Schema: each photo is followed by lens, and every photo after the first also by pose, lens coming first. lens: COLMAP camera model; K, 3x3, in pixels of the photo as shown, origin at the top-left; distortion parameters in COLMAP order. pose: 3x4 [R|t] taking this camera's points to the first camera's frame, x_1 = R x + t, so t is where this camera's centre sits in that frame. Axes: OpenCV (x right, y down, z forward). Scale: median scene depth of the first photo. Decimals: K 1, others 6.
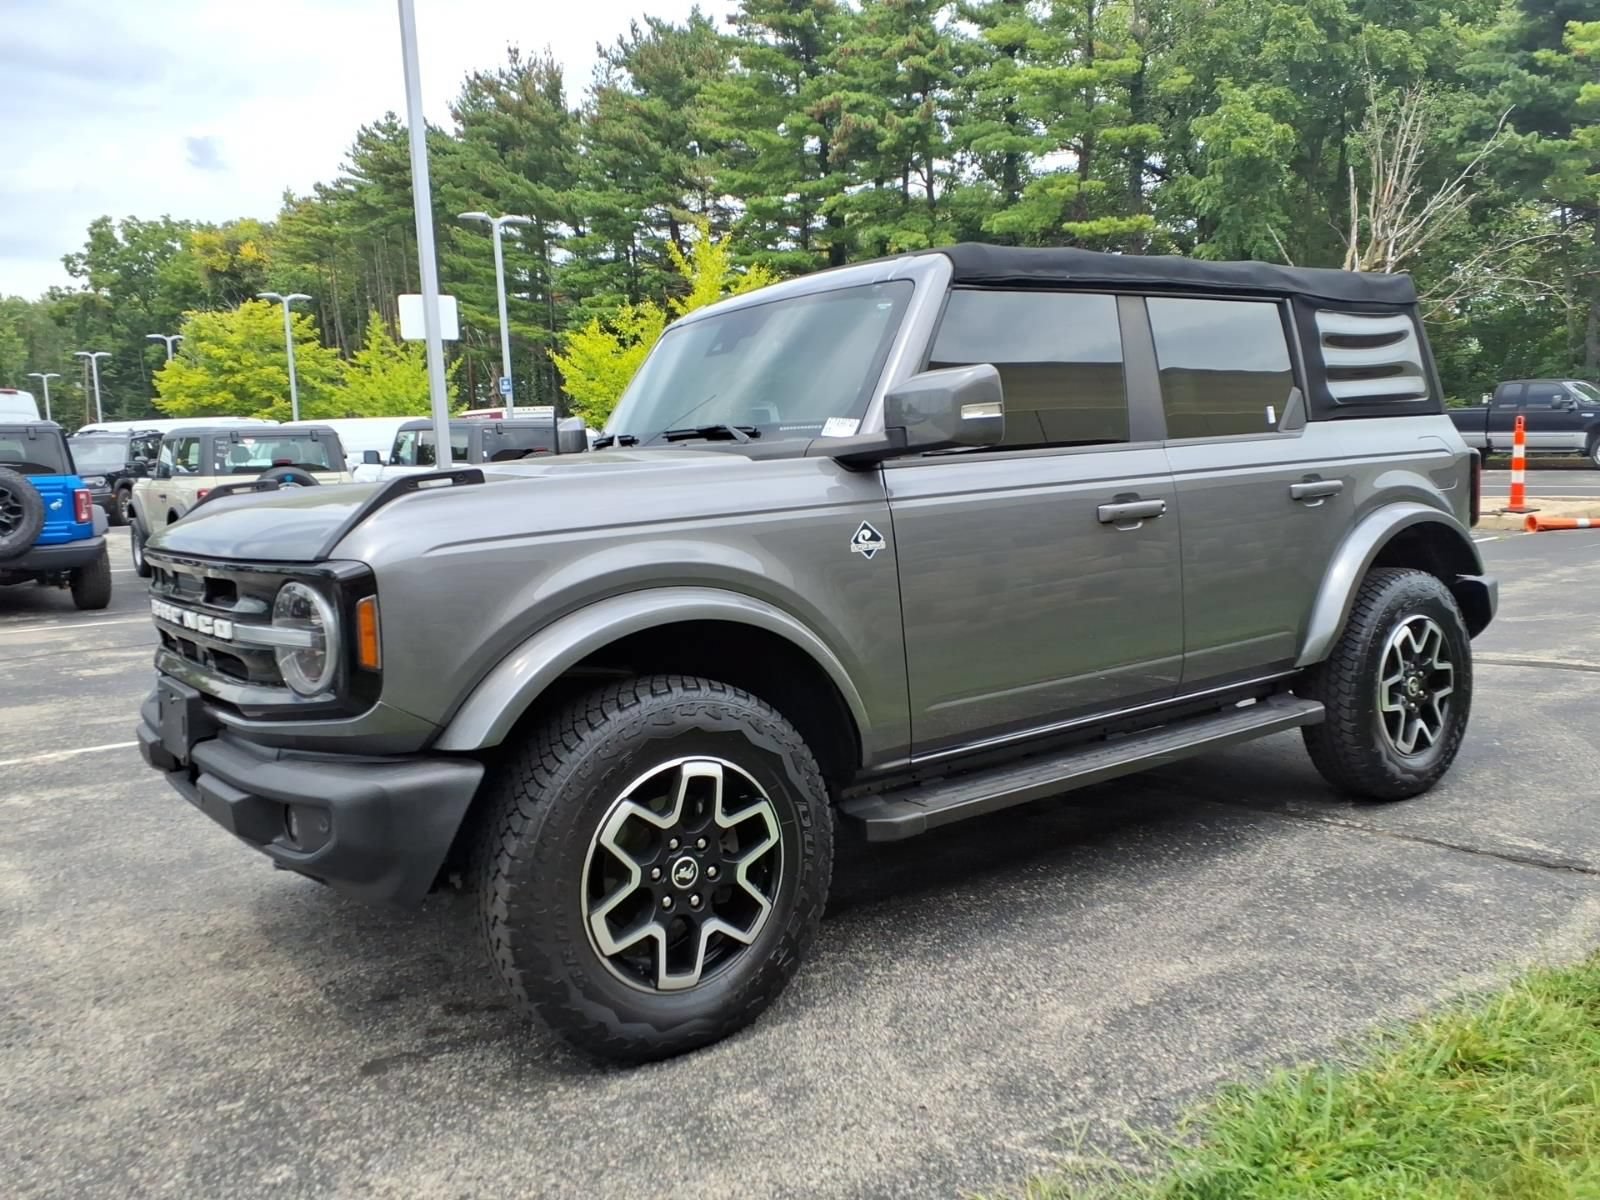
lens RADIAL K [[1277.8, 0, 800.0], [0, 1277.8, 600.0], [0, 0, 1]] dist [0.051040, -0.052058]
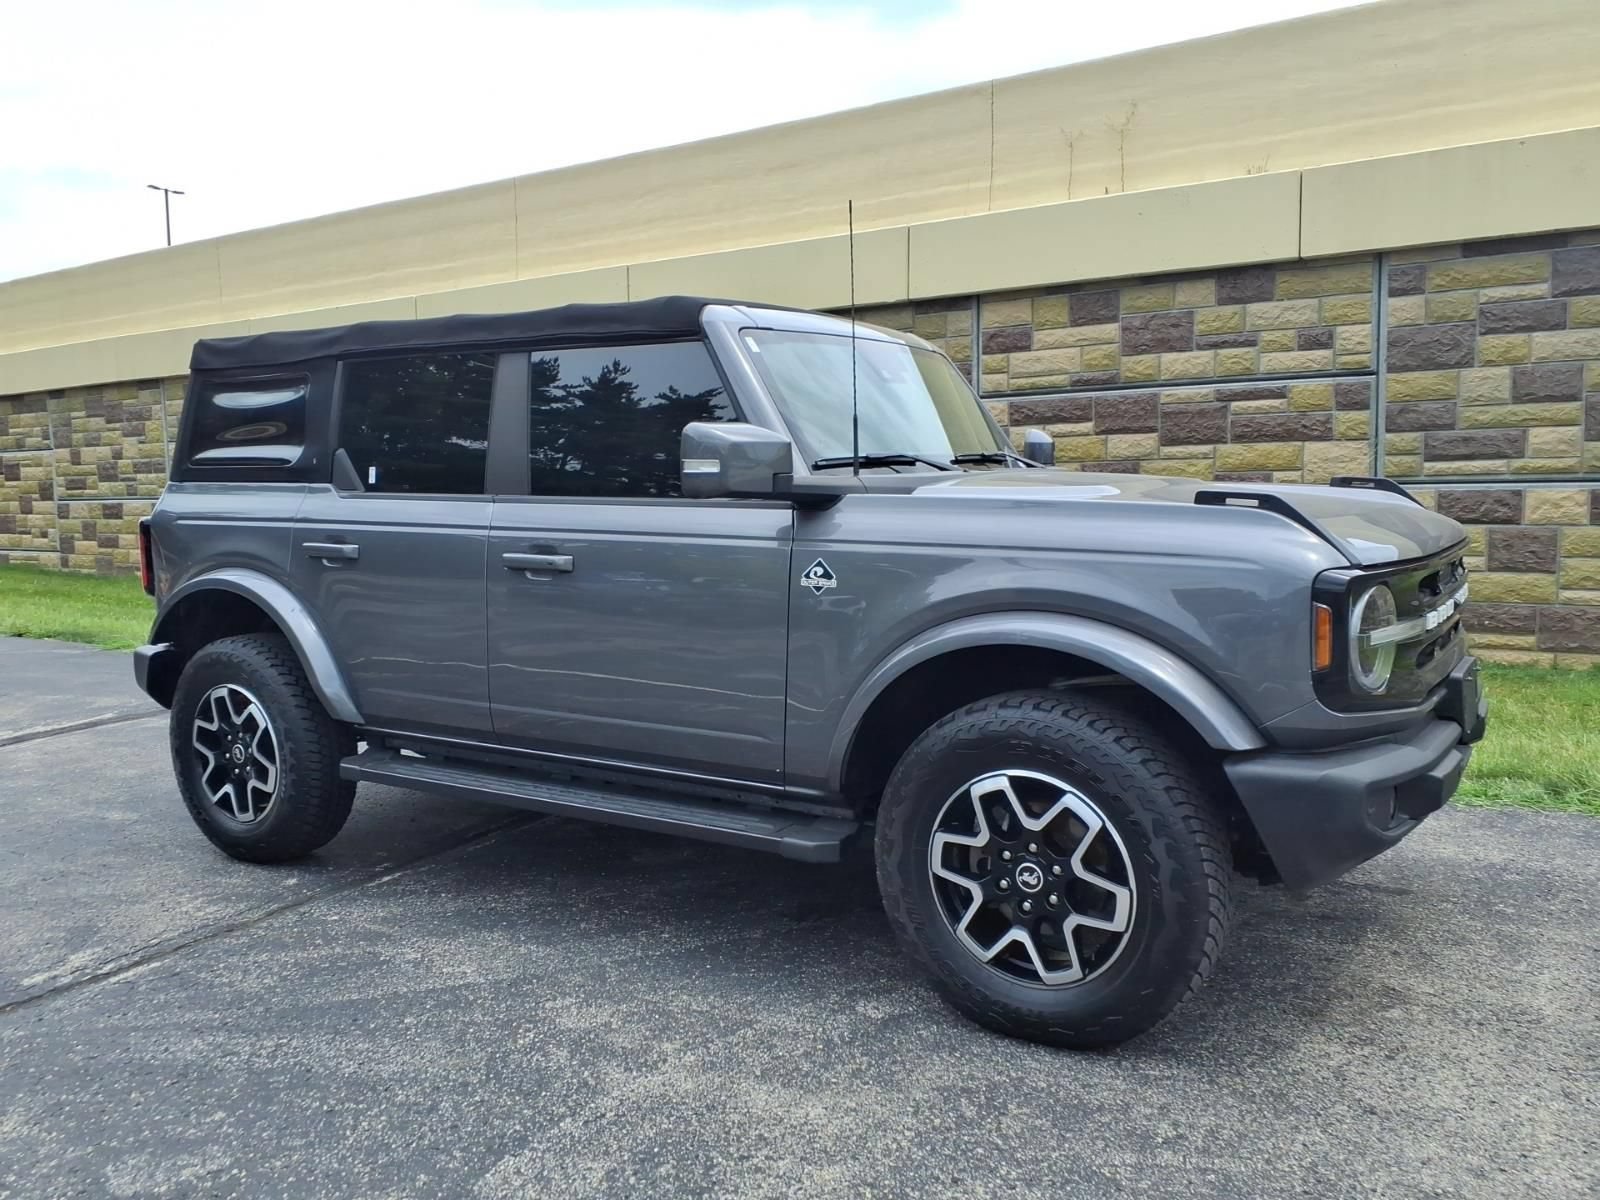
lens RADIAL K [[1277.8, 0, 800.0], [0, 1277.8, 600.0], [0, 0, 1]] dist [0.051040, -0.052058]
pose [[-0.357972, -0.044009, 0.932695, -0.961571], [0.137566, 0.985503, 0.099299, -0.129193], [-0.923543, 0.163853, -0.346728, 1.401508]]
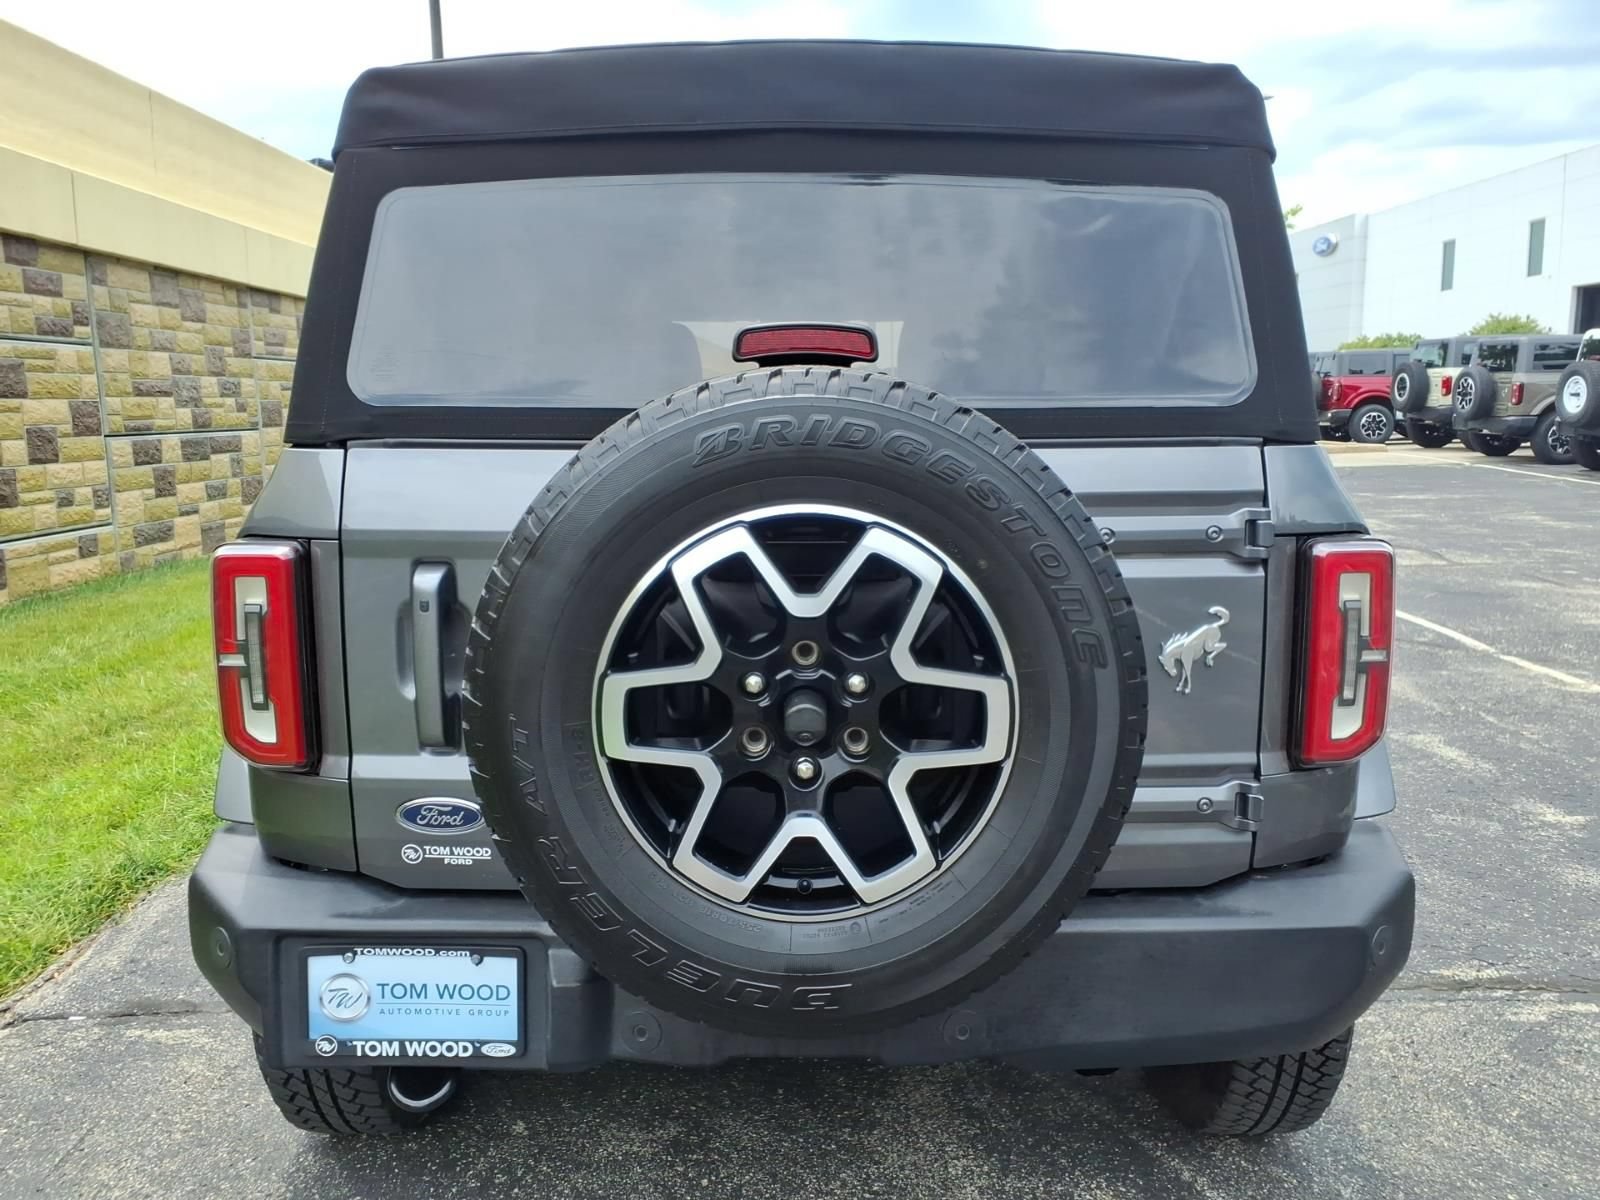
lens RADIAL K [[1292.2, 0, 800.0], [0, 1292.2, 600.0], [0, 0, 1]] dist [0.025931, -0.014285]
pose [[-0.584591, 0.171088, -0.793084, 0.886786], [-0.052713, 0.967438, 0.247556, -0.250747], [0.809614, 0.186525, -0.556537, 1.631078]]
